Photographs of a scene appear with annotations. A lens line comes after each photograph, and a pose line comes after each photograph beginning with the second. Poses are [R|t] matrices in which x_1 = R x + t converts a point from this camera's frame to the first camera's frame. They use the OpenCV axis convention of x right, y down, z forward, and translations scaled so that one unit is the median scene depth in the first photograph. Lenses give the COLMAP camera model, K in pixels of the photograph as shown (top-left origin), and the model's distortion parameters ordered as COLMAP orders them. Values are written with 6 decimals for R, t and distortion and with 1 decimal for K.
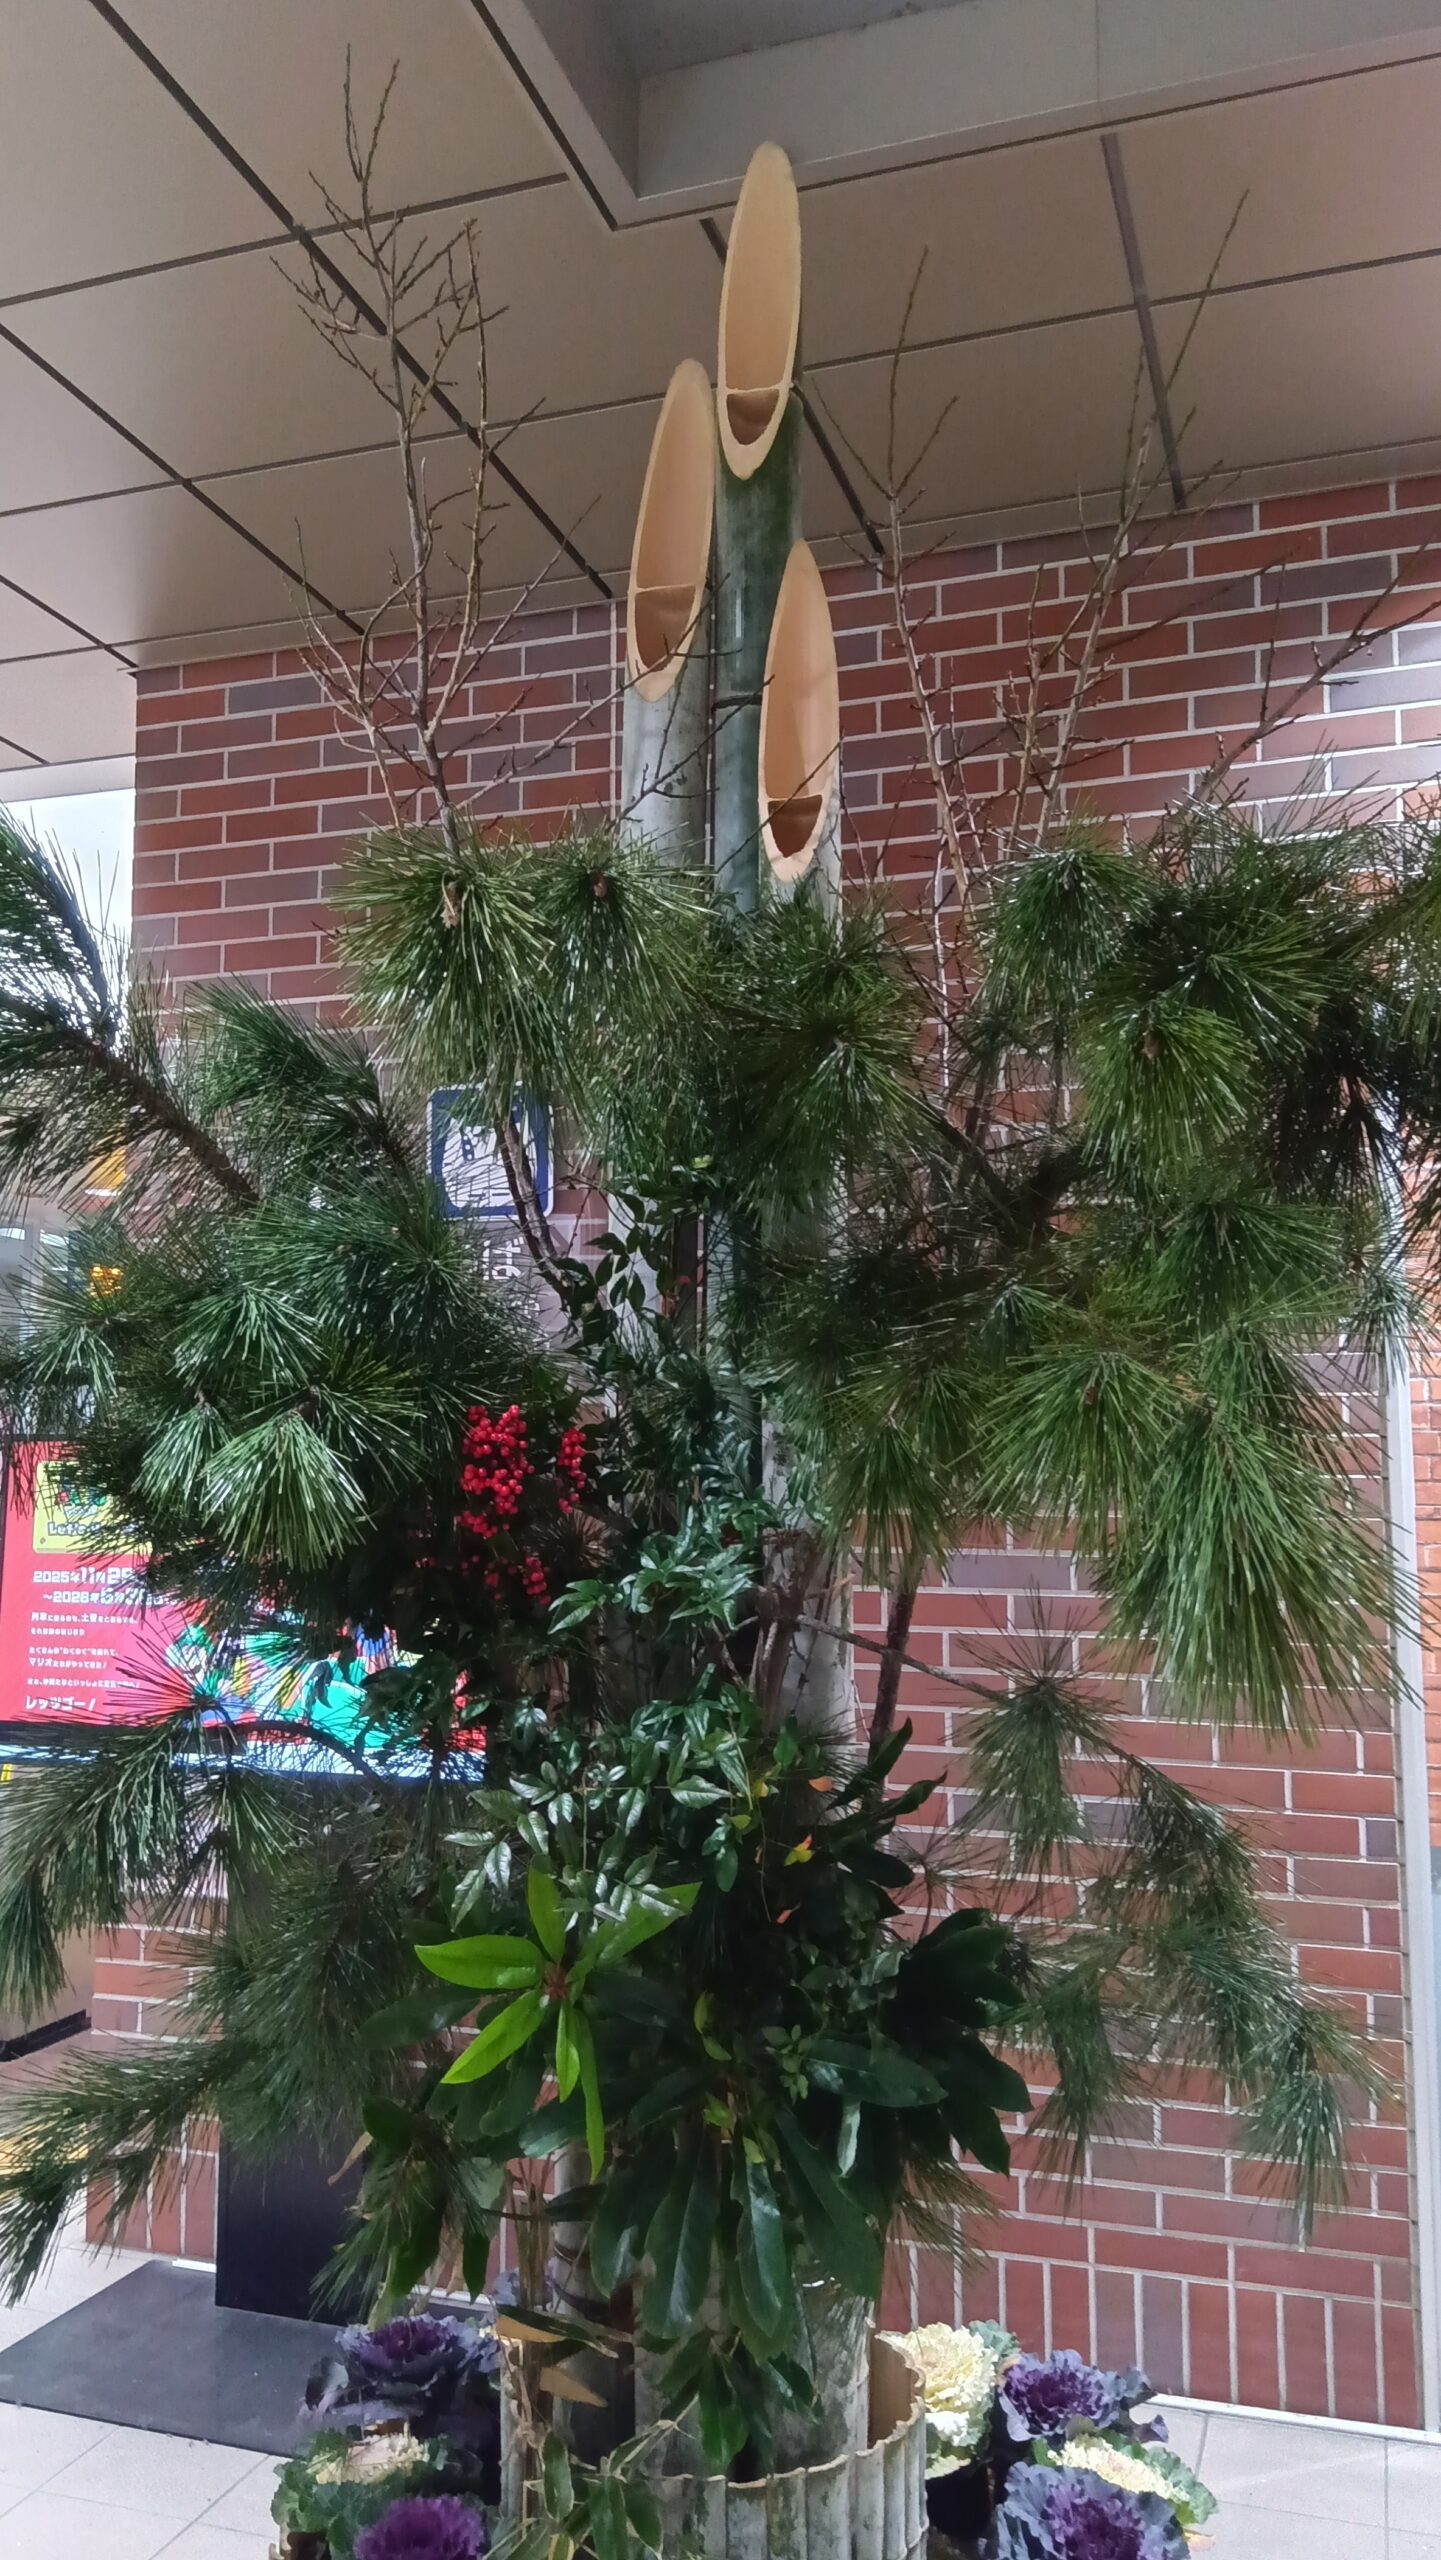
lens RADIAL K [[1963.7, 0, 721.9], [0, 1963.7, 1280.3], [0, 0, 1]] dist [0.070551, -0.123917]
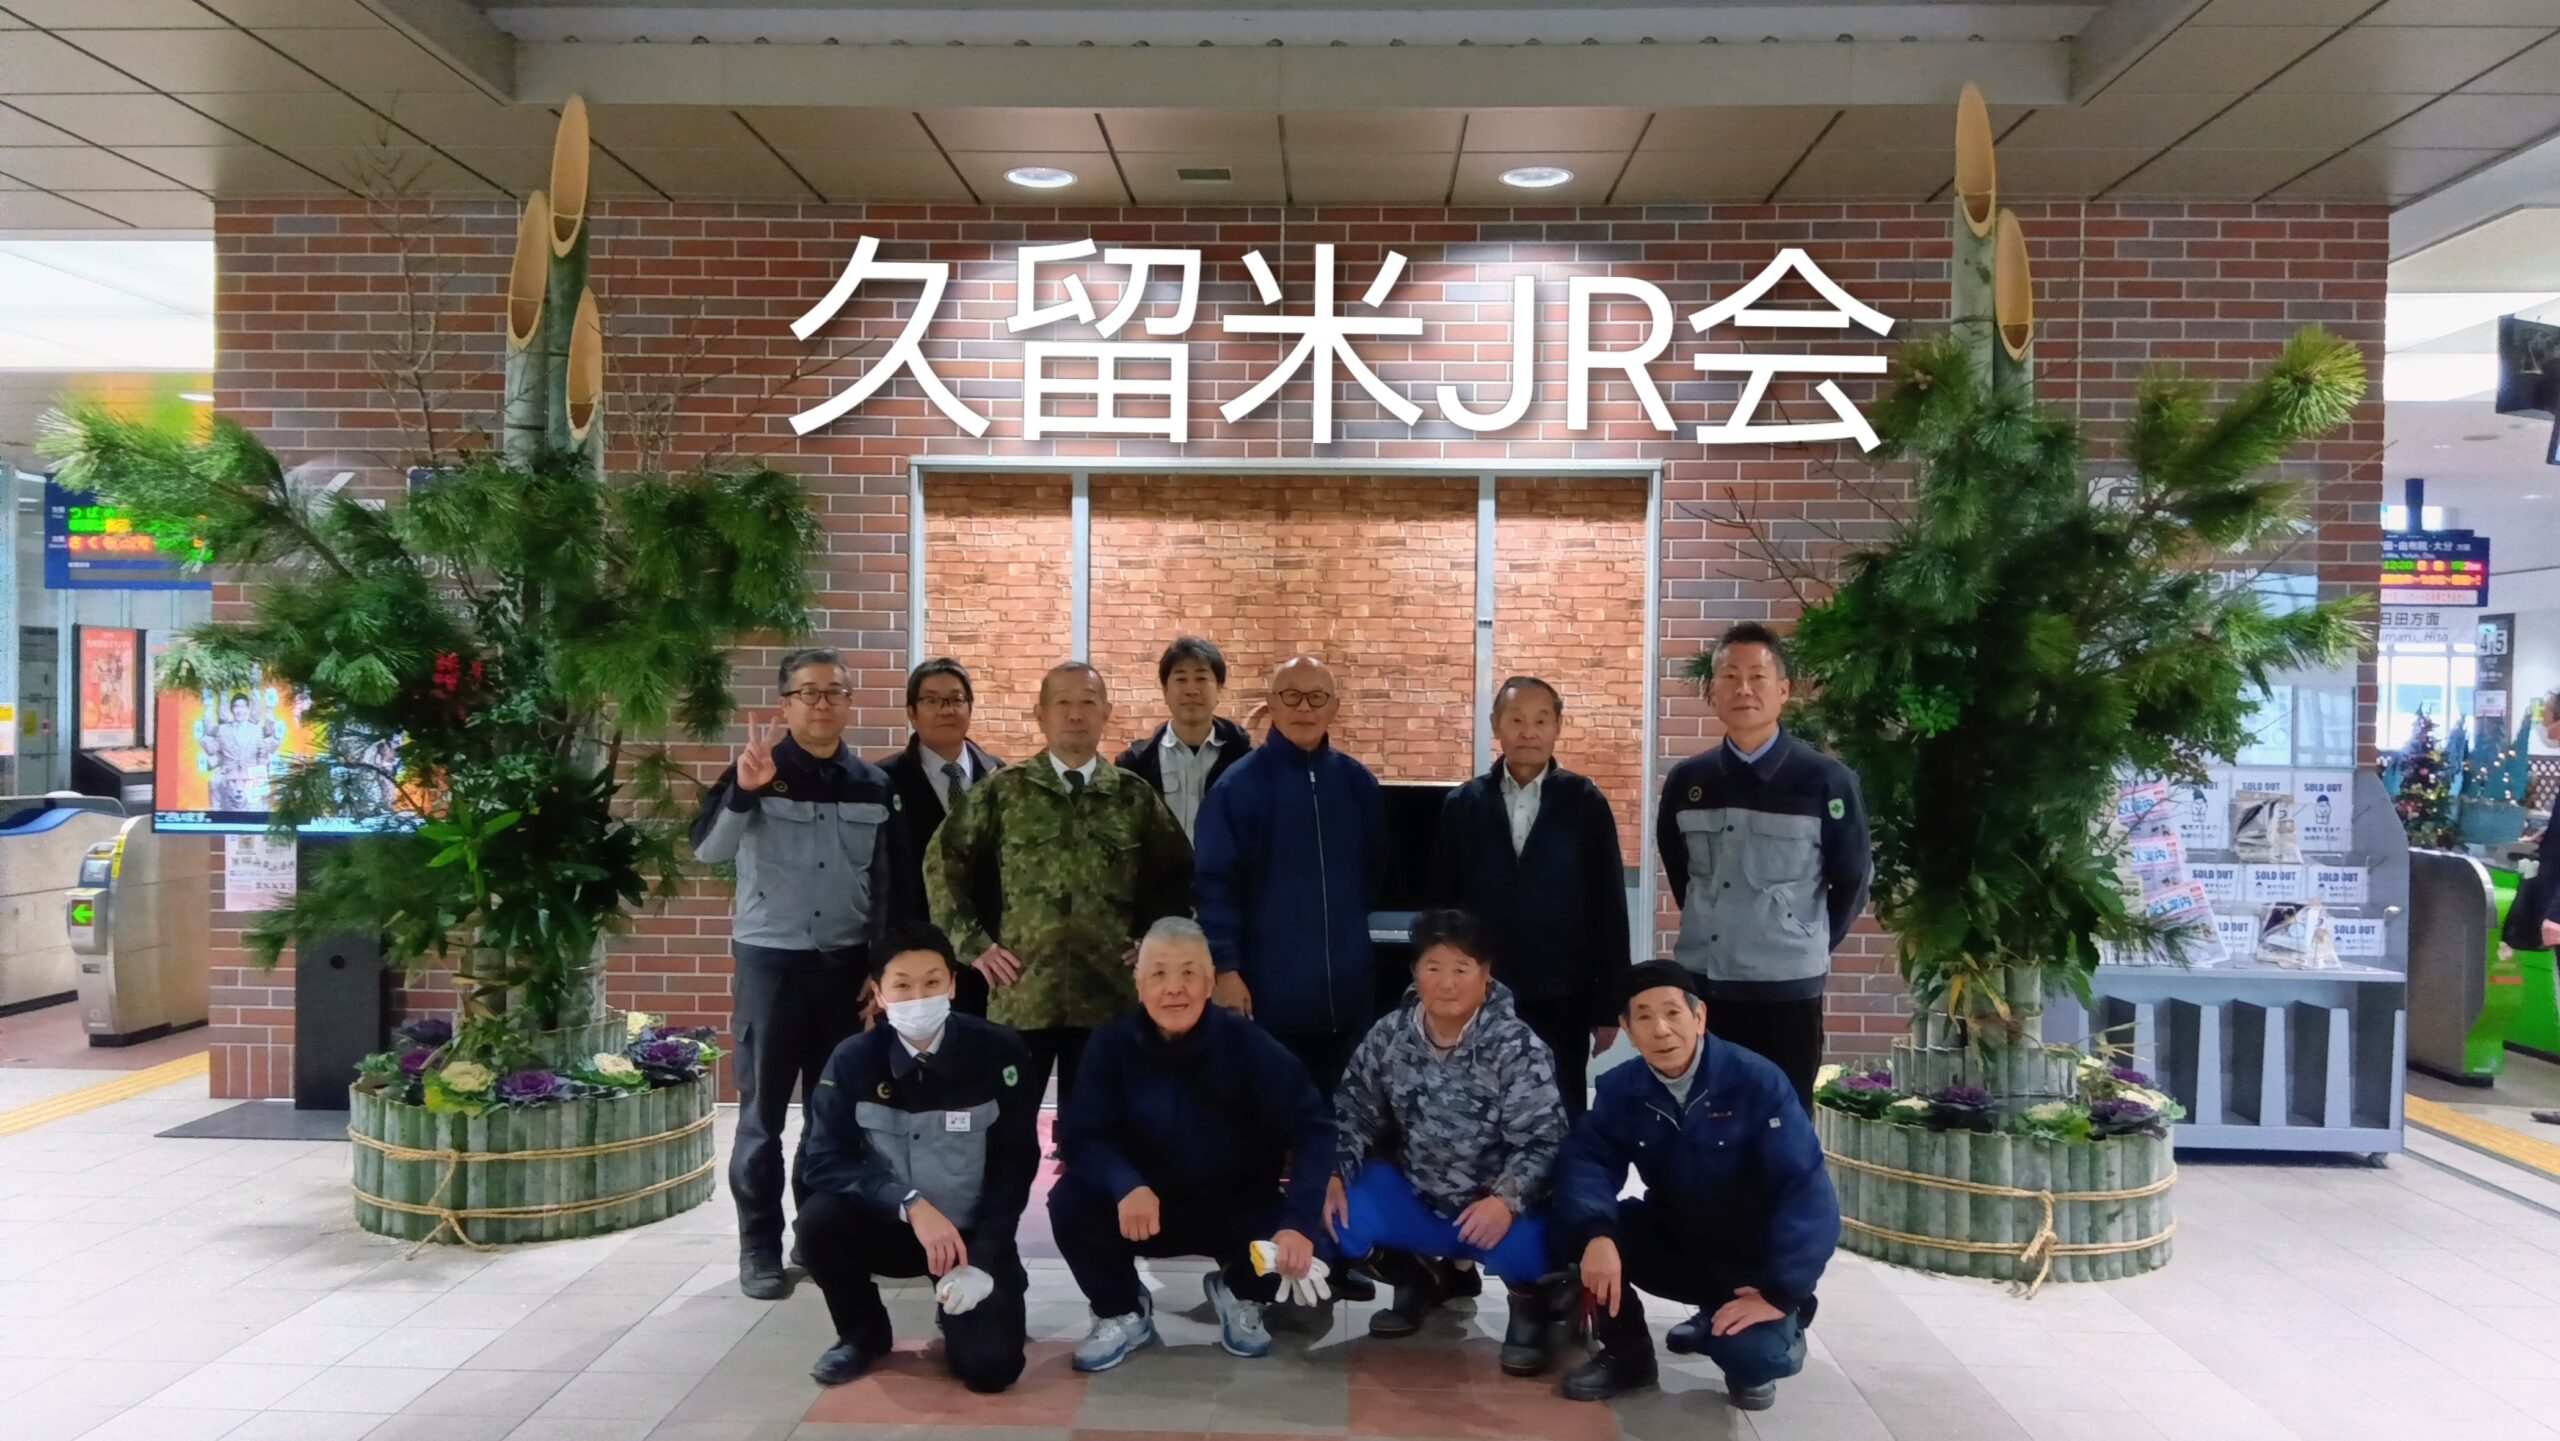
lens RADIAL K [[1802.2, 0, 1293.9], [0, 1802.2, 736.3], [0, 0, 1]] dist [0.026409, -0.020300]
pose [[0.951109, 0.004585, 0.308821, 0.223870], [-0.040893, 0.992956, 0.111200, -0.146051], [-0.306136, -0.118392, 0.944597, -1.723656]]
